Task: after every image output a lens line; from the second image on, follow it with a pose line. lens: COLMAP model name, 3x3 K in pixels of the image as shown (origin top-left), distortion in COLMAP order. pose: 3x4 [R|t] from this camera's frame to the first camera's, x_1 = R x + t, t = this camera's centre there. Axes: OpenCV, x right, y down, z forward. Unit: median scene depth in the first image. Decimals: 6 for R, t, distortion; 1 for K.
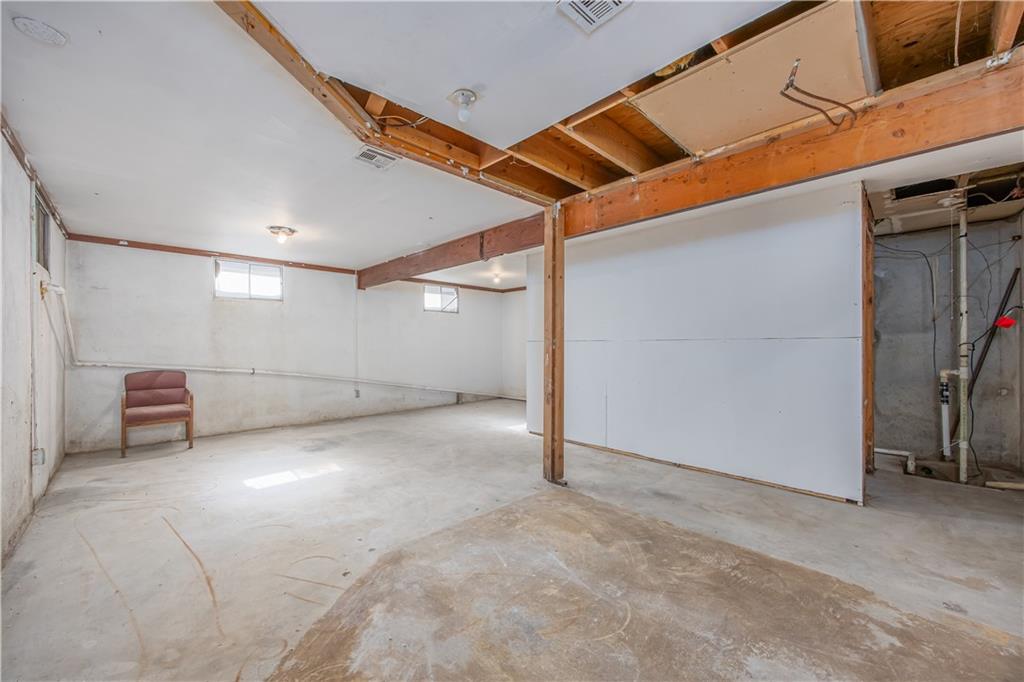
lens RADIAL K [[394.9, 0, 511.3], [0, 394.9, 343.8], [0, 0, 1]] dist [-0.001108, 0.000348]
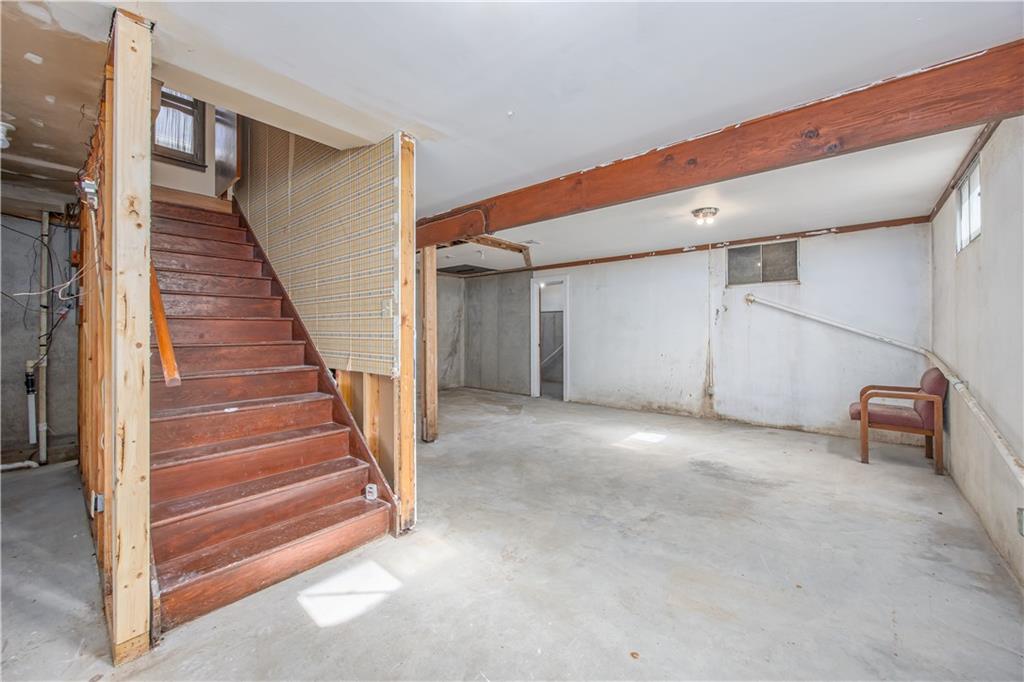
lens RADIAL K [[394.9, 0, 512.8], [0, 394.9, 334.2], [0, 0, 1]] dist [-0.001108, 0.000348]
pose [[-0.996774, 0.008885, -0.079760, -0.061683], [0.008936, 0.999960, -0.000279, 0.011138], [0.079754, -0.000991, -0.996814, 2.089088]]
